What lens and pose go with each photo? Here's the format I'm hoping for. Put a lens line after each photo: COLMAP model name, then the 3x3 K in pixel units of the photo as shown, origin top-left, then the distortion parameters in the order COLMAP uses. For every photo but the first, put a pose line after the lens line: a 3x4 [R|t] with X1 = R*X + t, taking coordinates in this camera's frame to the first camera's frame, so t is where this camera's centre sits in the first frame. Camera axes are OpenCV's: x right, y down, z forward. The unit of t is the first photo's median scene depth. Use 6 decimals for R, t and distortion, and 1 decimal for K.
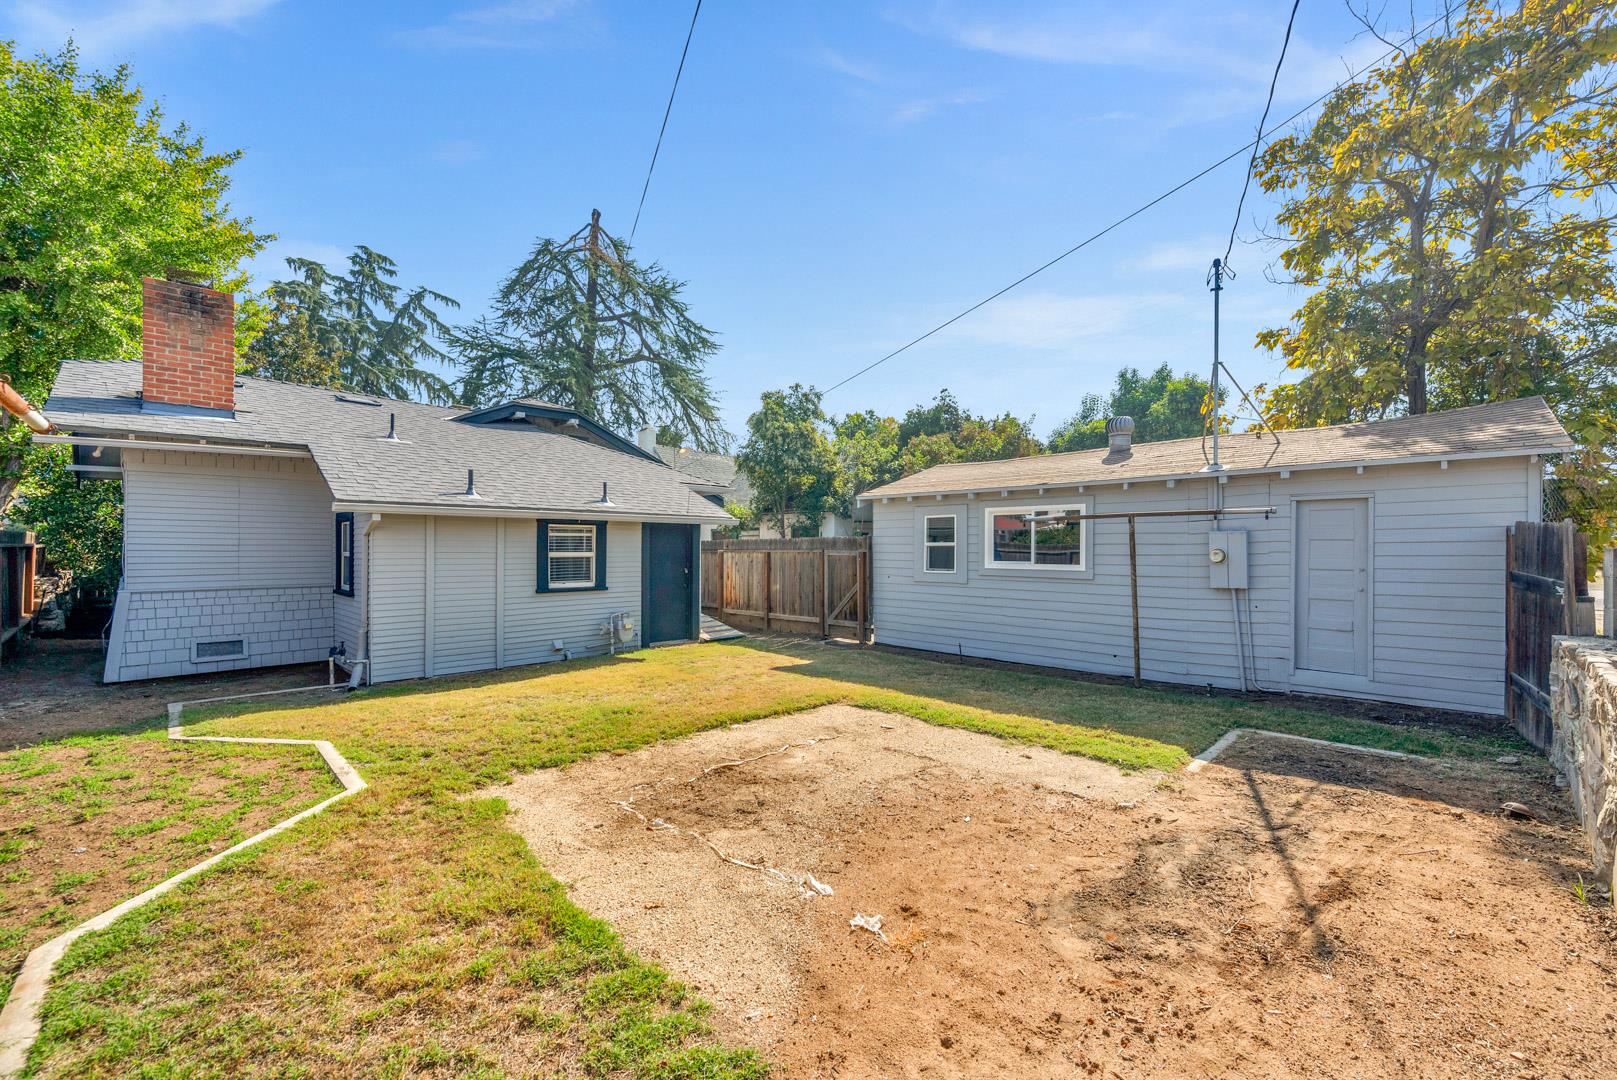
lens RADIAL K [[656.7, 0, 815.1], [0, 656.7, 542.6], [0, 0, 1]] dist [-0.001848, -0.000286]
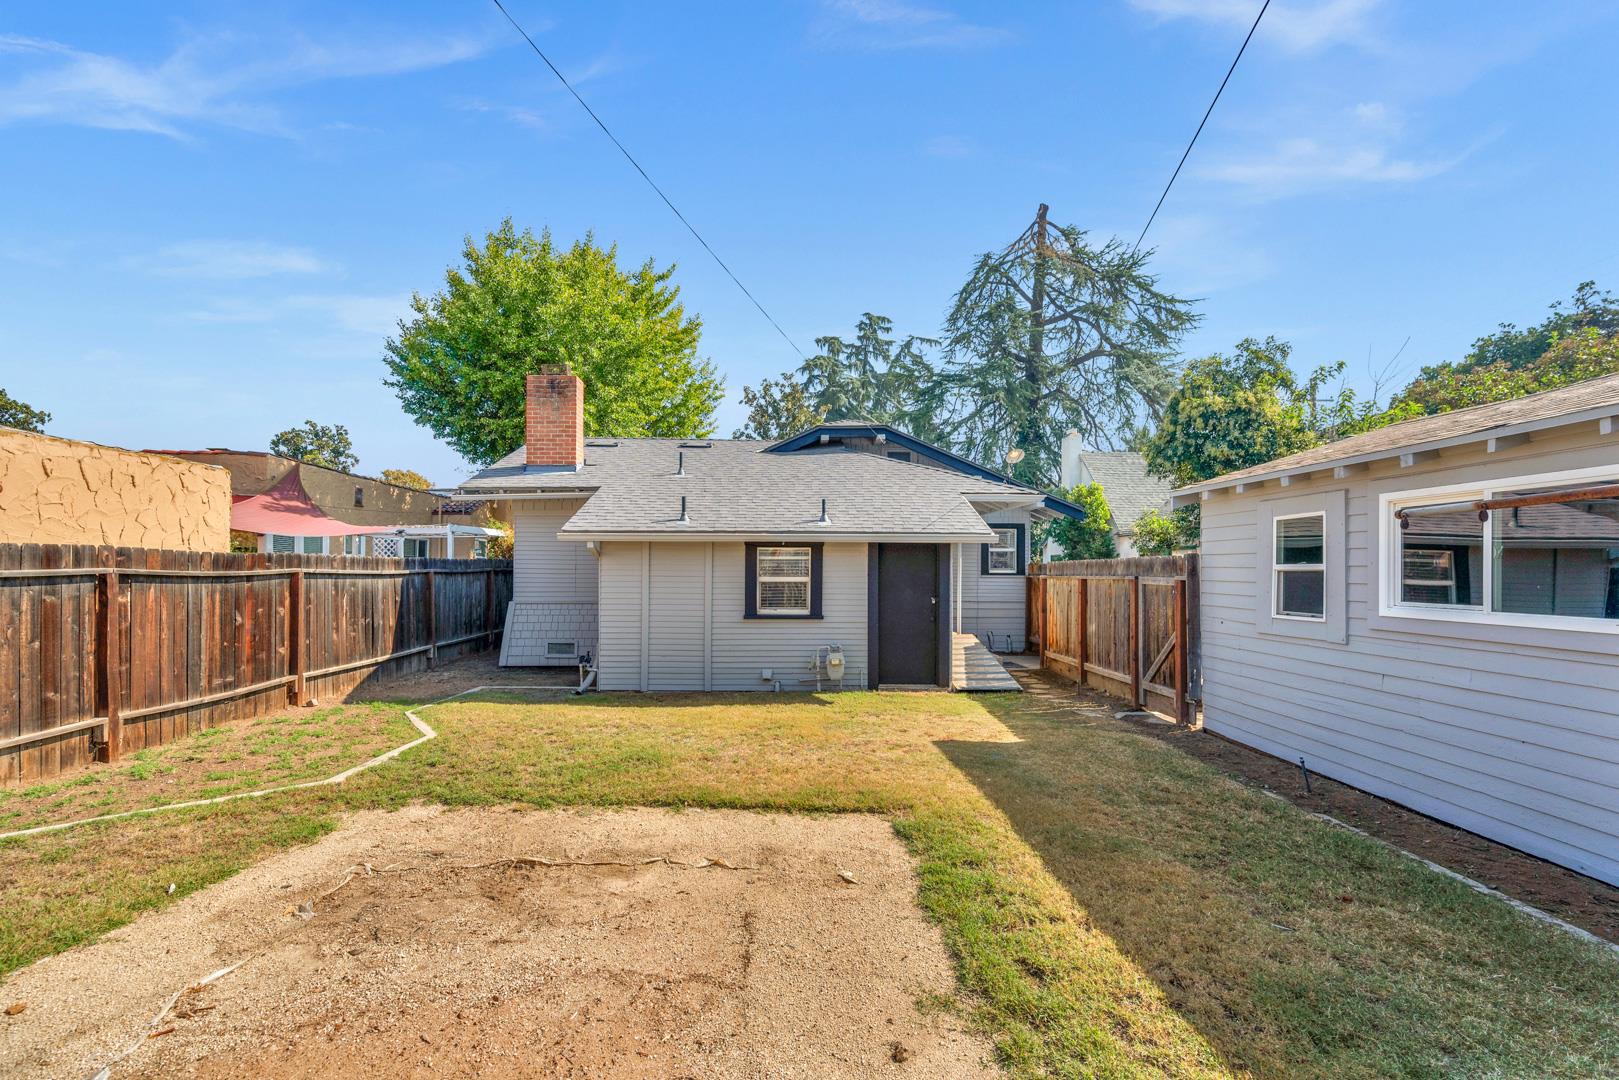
lens RADIAL K [[669.3, 0, 776.6], [0, 669.3, 565.8], [0, 0, 1]] dist [-0.000823, -0.000089]
pose [[0.700409, -0.003714, -0.713732, 0.276695], [0.002834, 0.999993, -0.002422, 0.001165], [0.713736, -0.000326, 0.700415, 0.298490]]
